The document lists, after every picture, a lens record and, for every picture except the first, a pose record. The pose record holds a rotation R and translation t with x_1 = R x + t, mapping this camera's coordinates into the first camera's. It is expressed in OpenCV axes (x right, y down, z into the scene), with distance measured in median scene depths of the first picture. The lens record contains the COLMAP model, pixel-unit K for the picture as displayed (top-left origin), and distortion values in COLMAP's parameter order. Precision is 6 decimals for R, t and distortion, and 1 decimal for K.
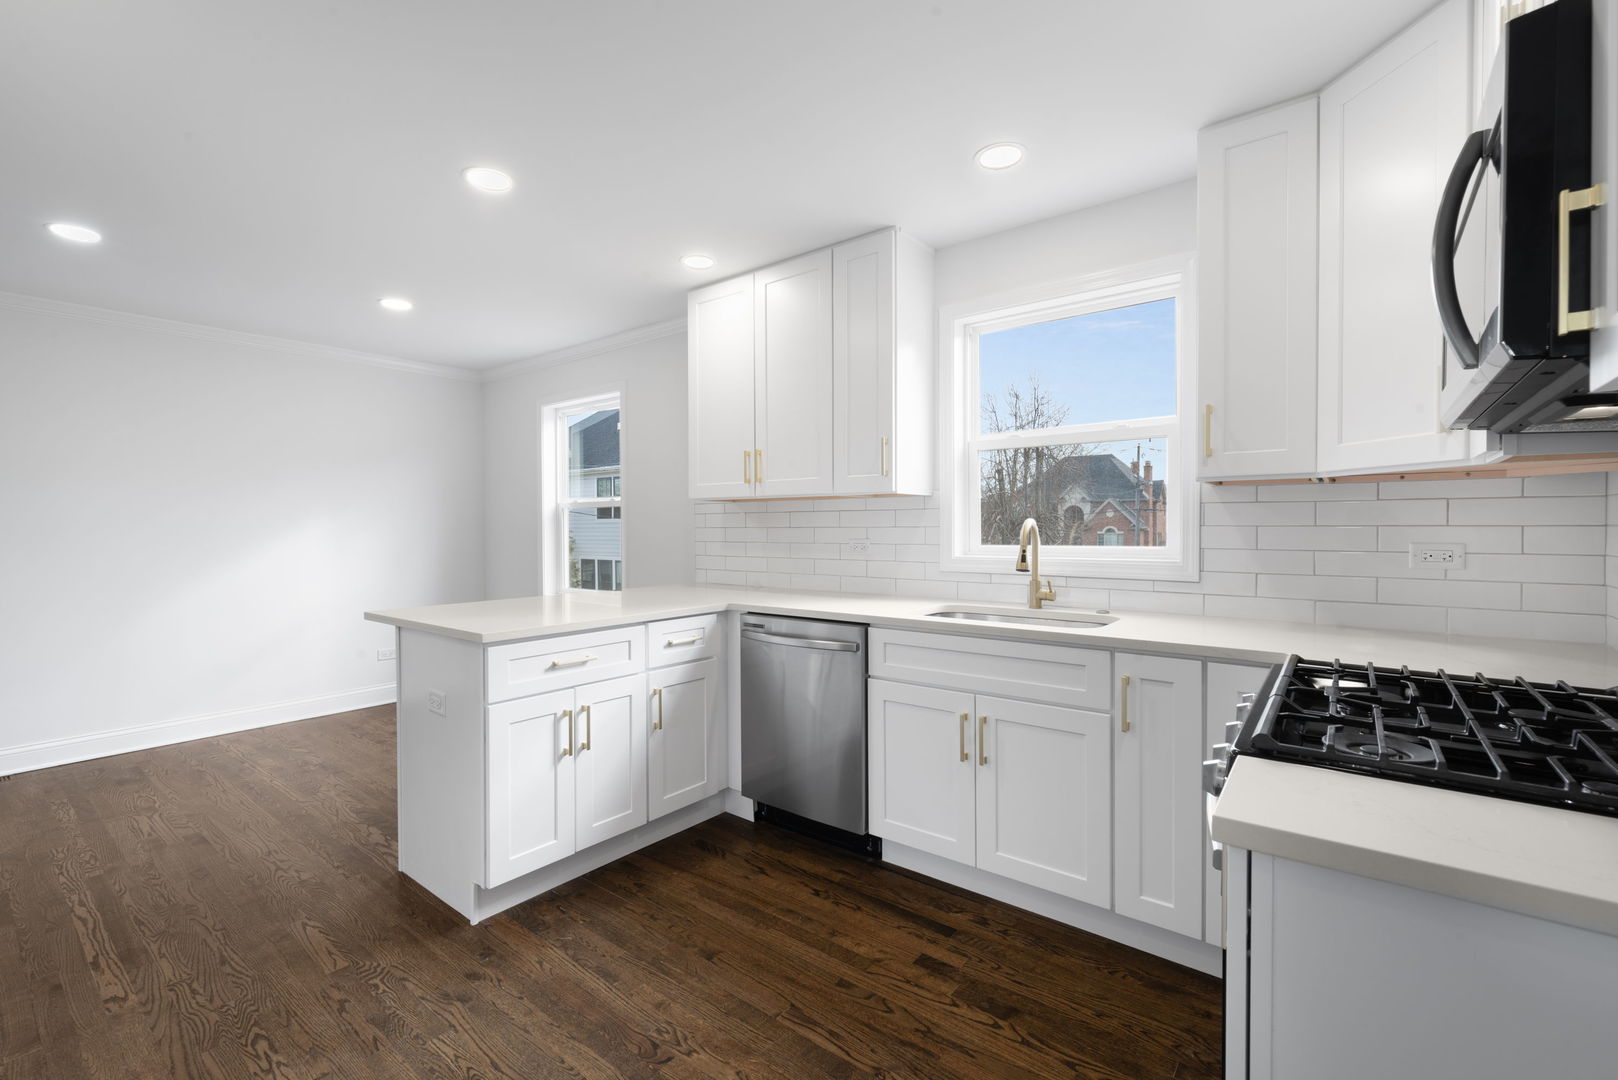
lens RADIAL K [[707.6, 0, 807.0], [0, 707.6, 533.9], [0, 0, 1]] dist [0.003501, -0.000384]
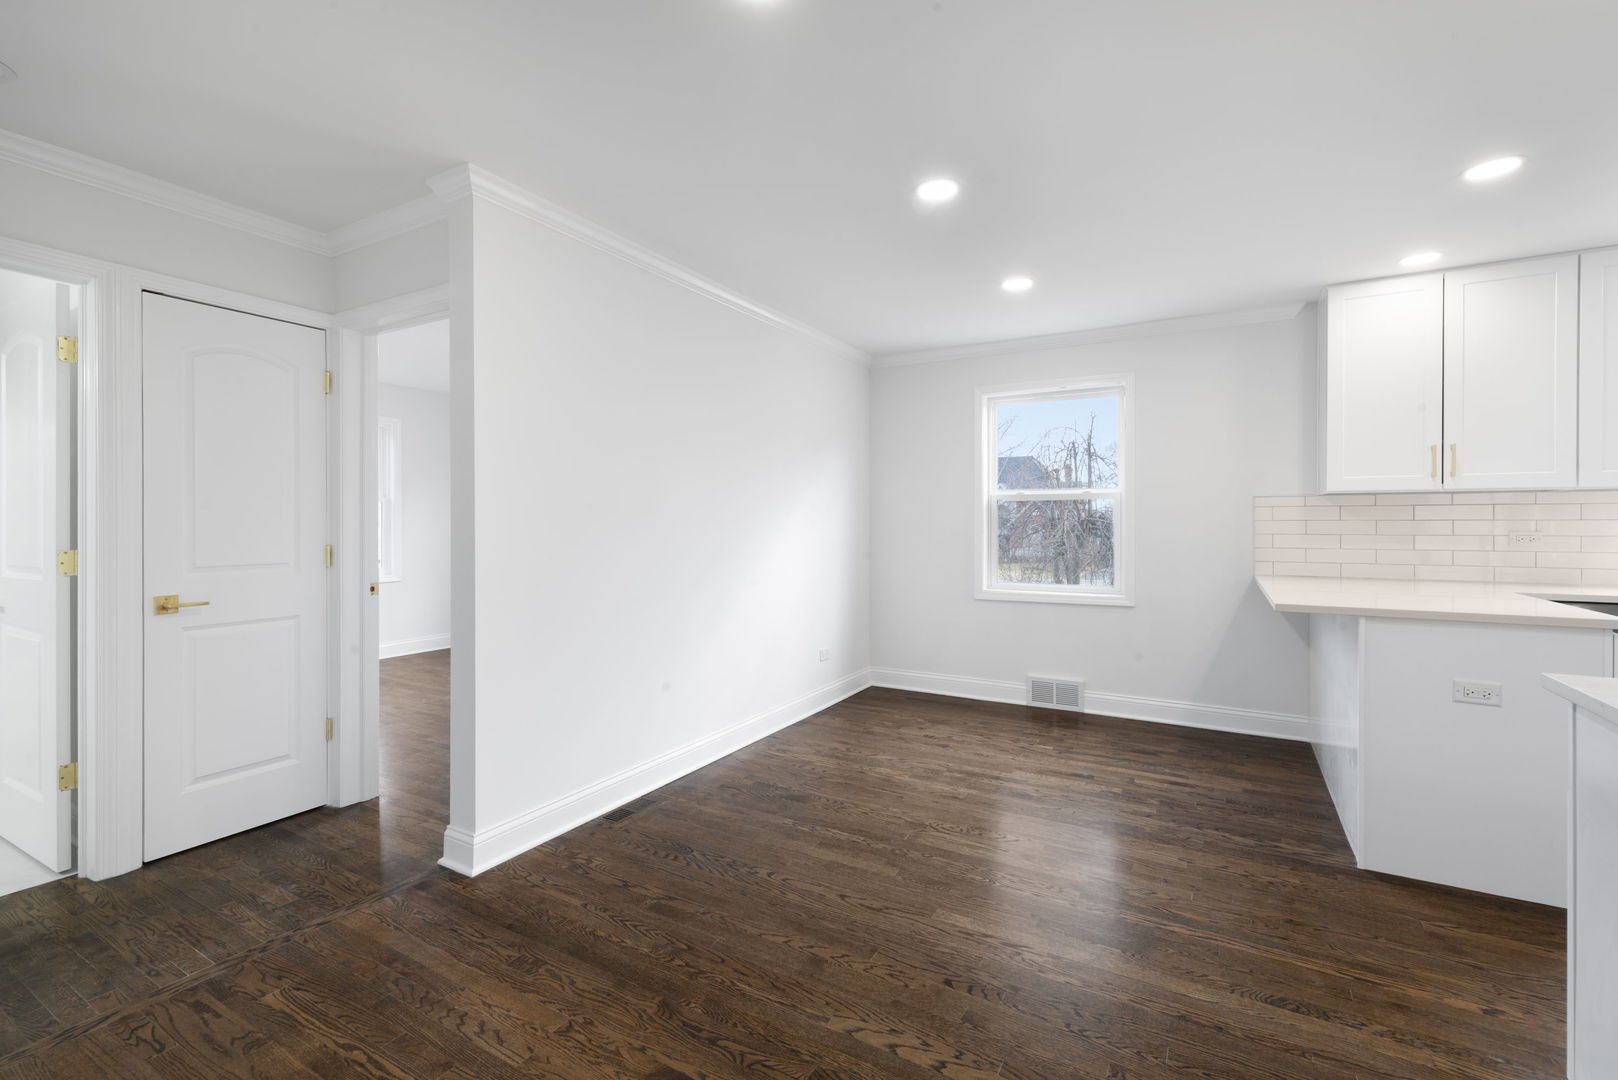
lens RADIAL K [[707.6, 0, 808.9], [0, 707.6, 536.4], [0, 0, 1]] dist [0.003501, -0.000384]
pose [[0.989022, 0.002805, 0.147743, -1.157723], [-0.003046, 0.999994, 0.001407, 0.017143], [-0.147739, -0.001841, 0.989025, 0.119790]]
